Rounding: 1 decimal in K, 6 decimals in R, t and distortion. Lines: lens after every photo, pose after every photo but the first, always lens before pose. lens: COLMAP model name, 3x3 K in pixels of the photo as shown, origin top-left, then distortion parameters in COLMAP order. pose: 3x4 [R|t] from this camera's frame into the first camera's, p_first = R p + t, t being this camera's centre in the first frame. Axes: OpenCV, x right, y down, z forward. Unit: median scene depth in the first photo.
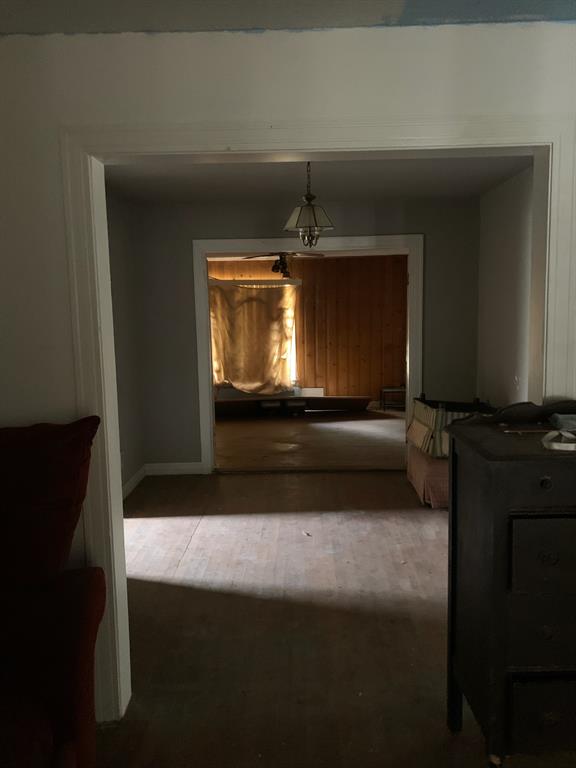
lens RADIAL K [[590.3, 0, 284.8], [0, 590.3, 380.9], [0, 0, 1]] dist [0.007479, -0.007159]
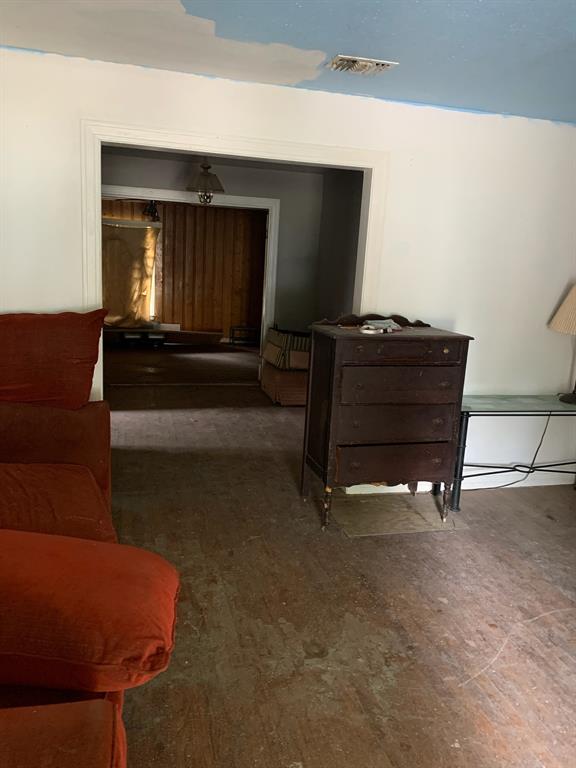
lens RADIAL K [[590.3, 0, 284.8], [0, 590.3, 380.9], [0, 0, 1]] dist [0.007479, -0.007159]
pose [[0.959143, 0.018089, 0.282345, -0.062355], [-0.042704, 0.995777, 0.081274, 0.021986], [-0.279682, -0.090010, 0.955864, -0.145216]]
